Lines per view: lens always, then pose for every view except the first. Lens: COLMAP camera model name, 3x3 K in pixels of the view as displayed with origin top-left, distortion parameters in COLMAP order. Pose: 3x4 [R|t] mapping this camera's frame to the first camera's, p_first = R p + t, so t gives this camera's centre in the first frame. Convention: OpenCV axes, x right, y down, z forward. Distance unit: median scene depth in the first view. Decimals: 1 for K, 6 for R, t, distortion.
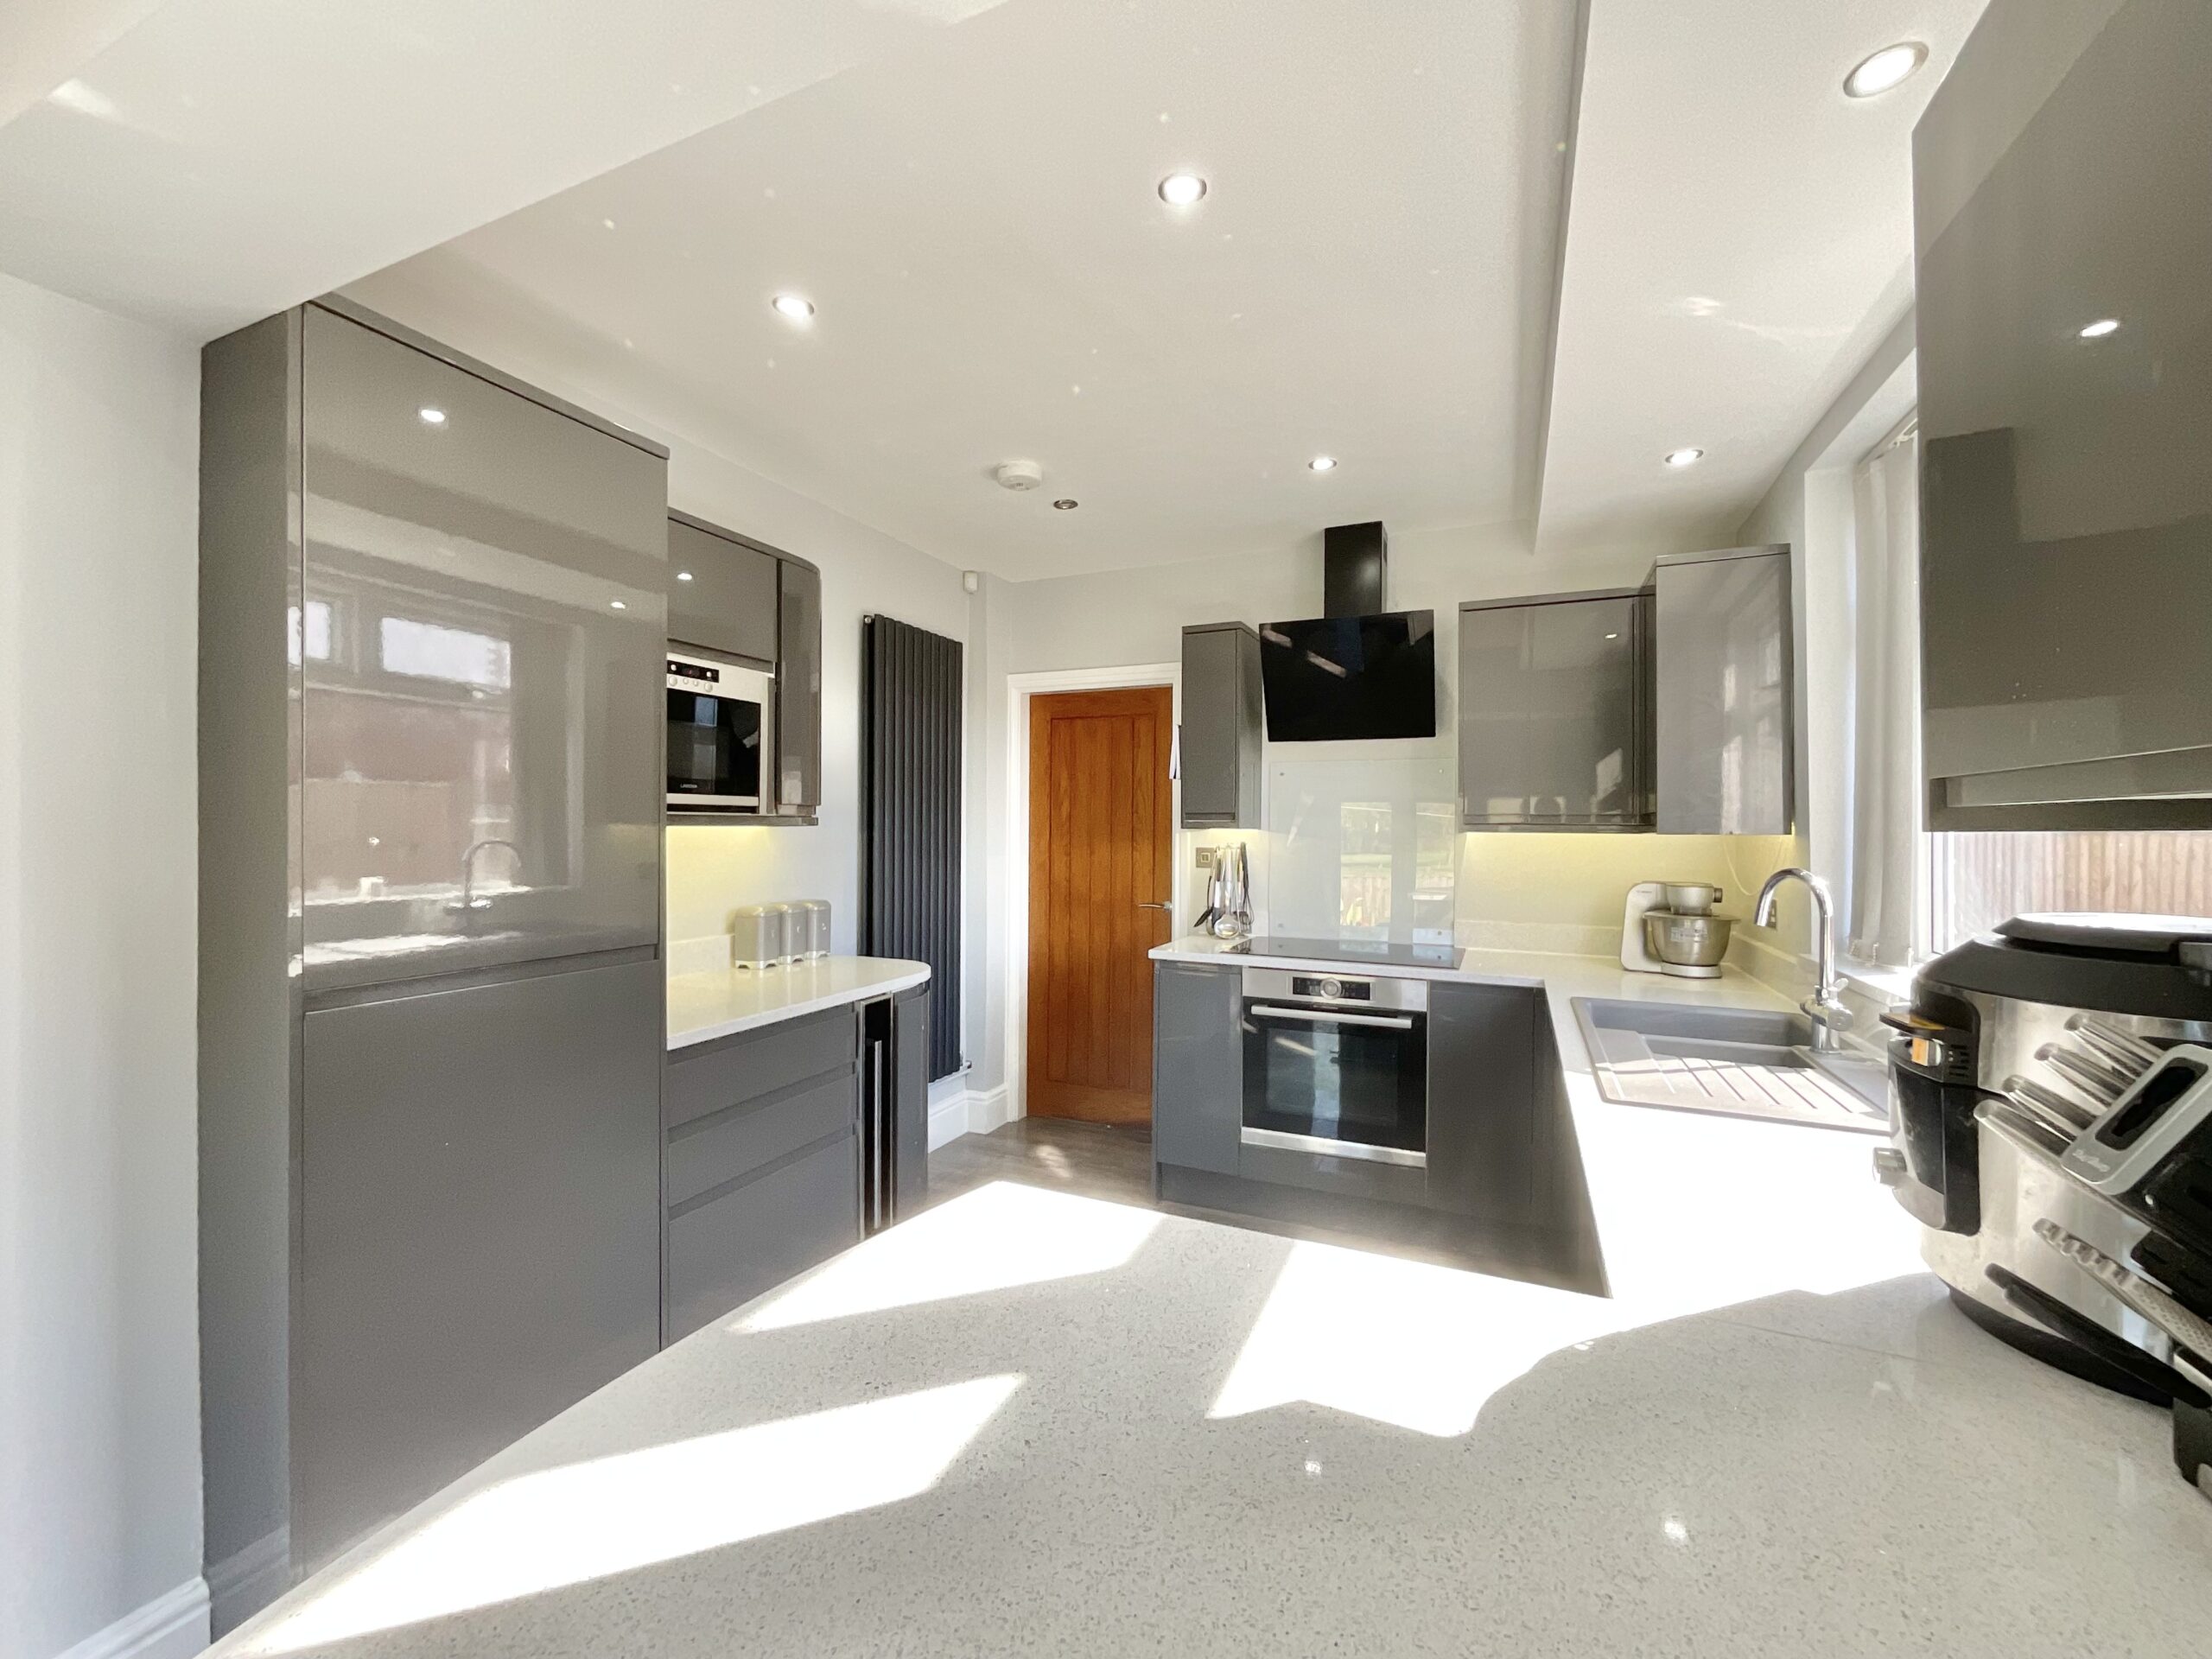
lens RADIAL K [[900.9, 0, 1107.0], [0, 900.9, 828.9], [0, 0, 1]] dist [-0.000791, -0.003544]
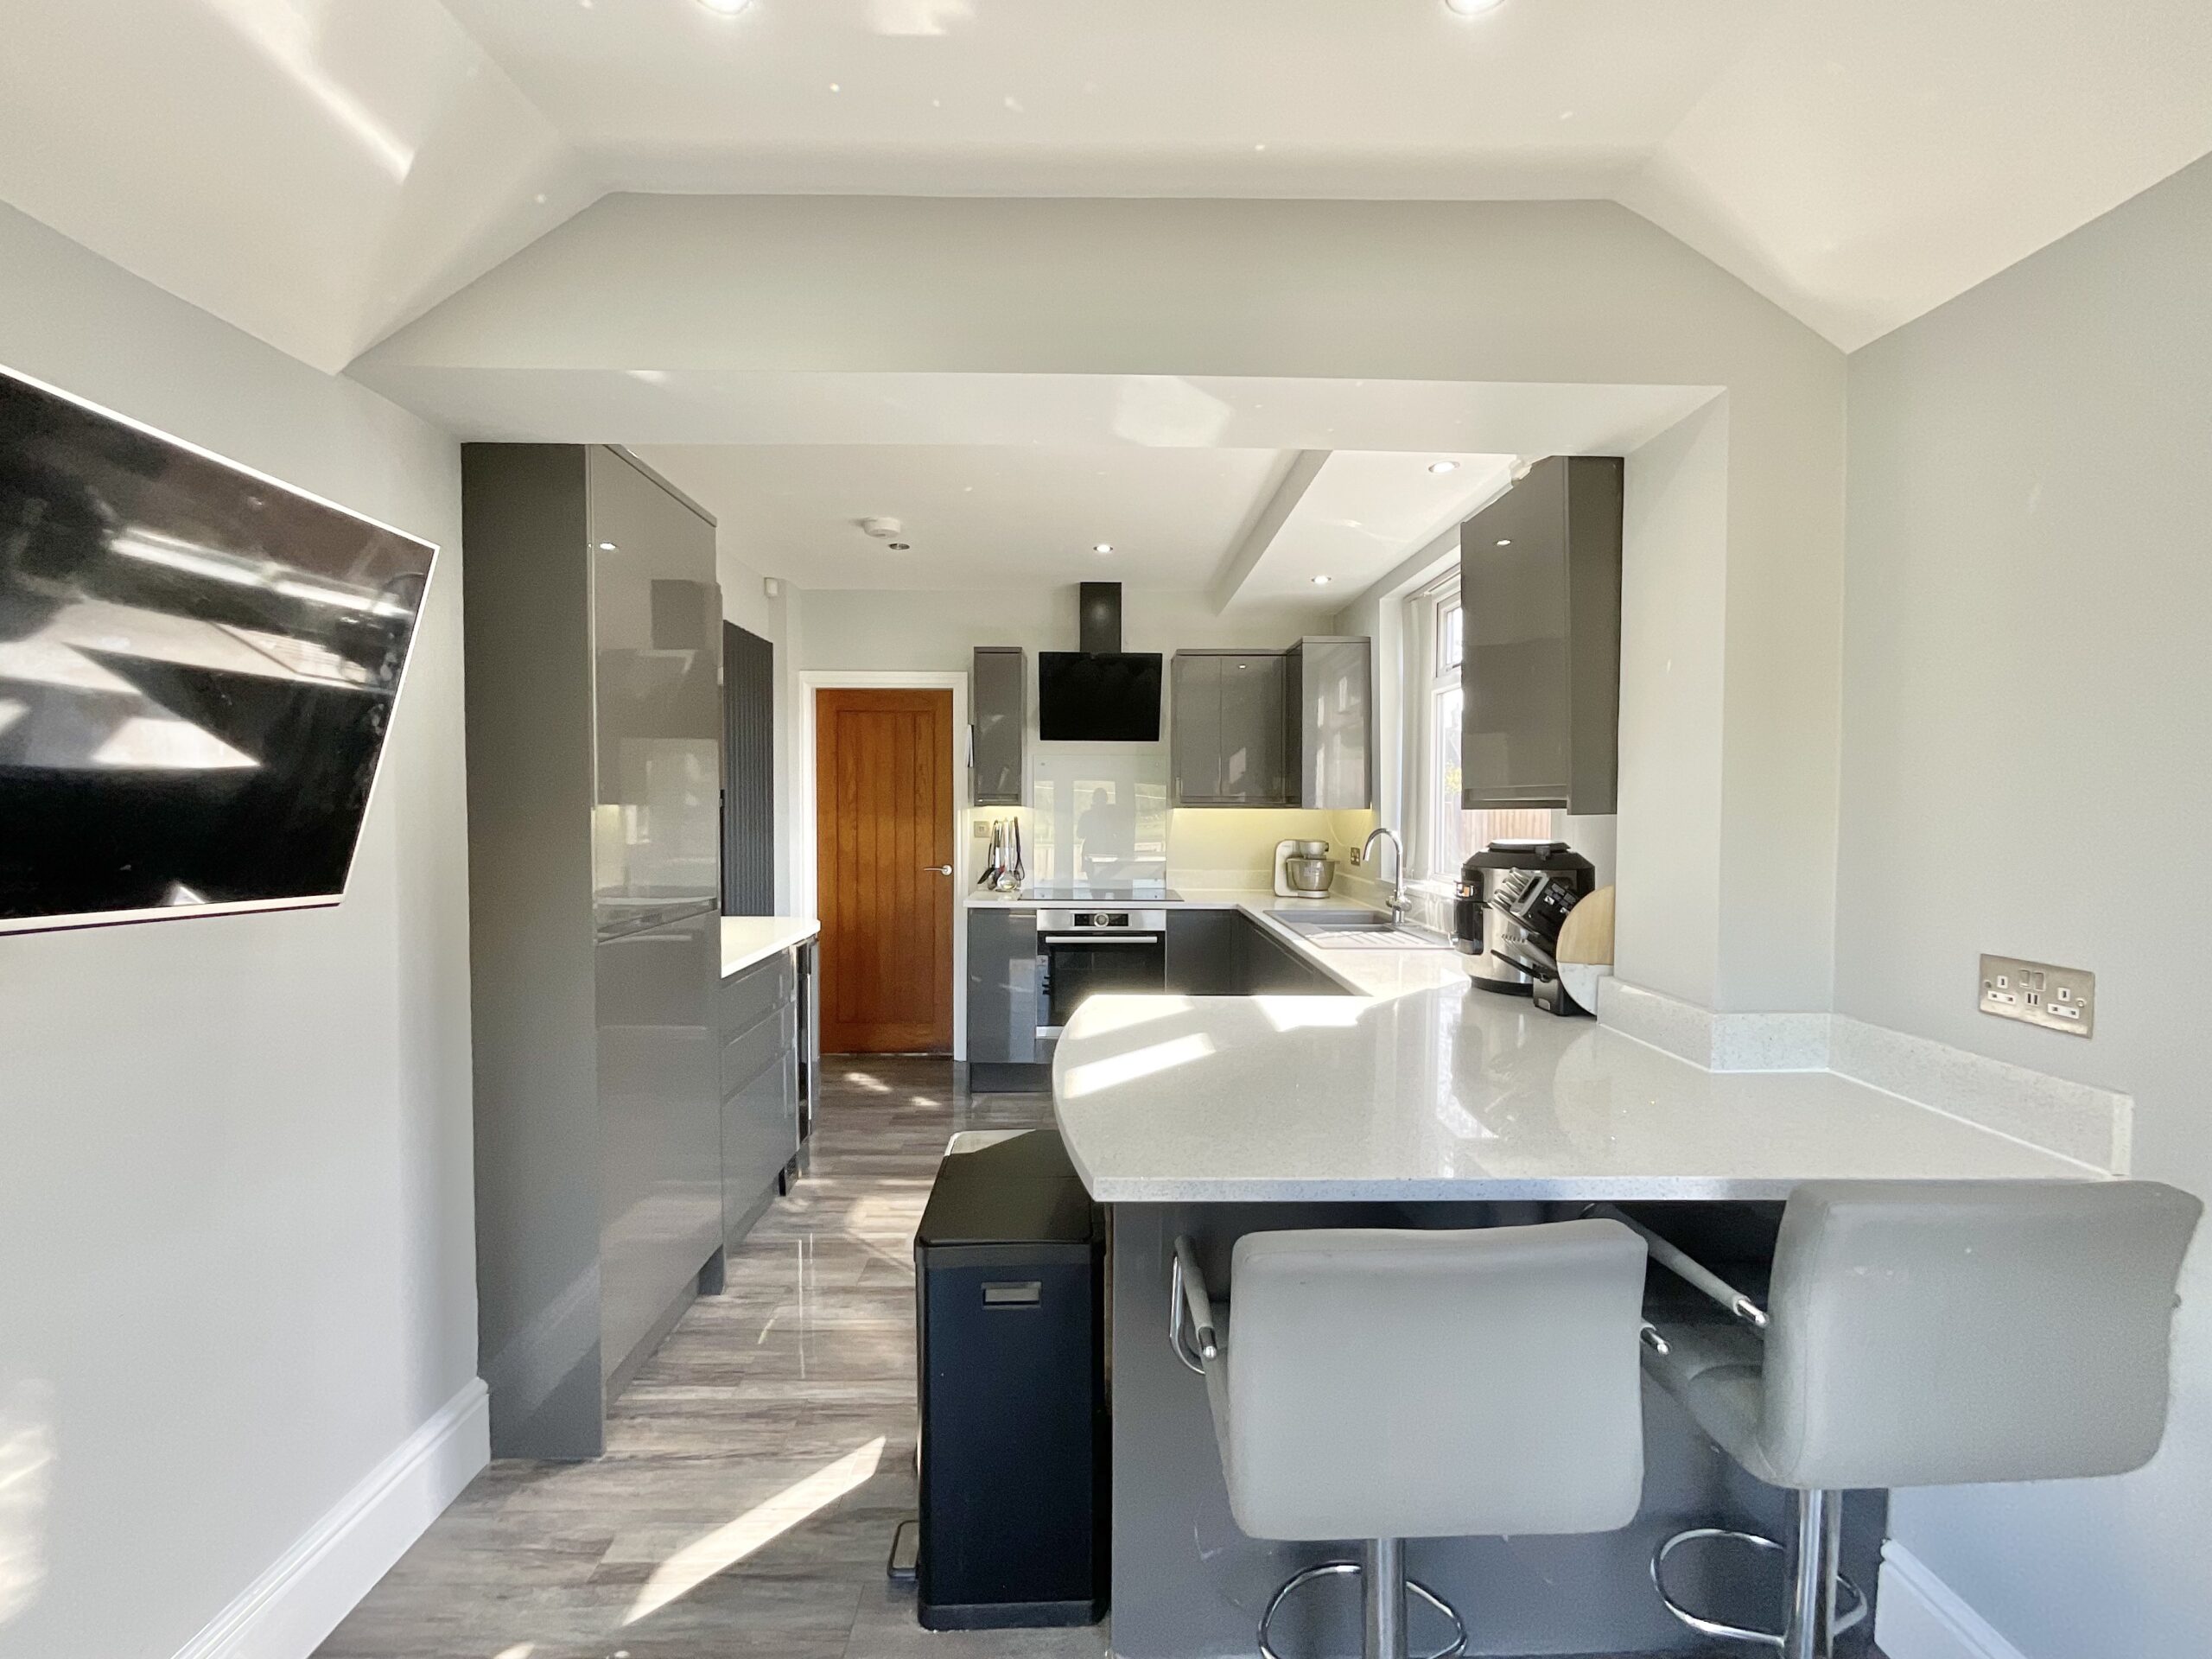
lens RADIAL K [[900.9, 0, 1107.9], [0, 900.9, 830.1], [0, 0, 1]] dist [-0.000791, -0.003544]
pose [[0.906256, -0.015852, 0.422432, -0.317072], [0.002882, 0.999505, 0.031323, -0.006893], [-0.422720, -0.027169, 0.905853, -0.260315]]
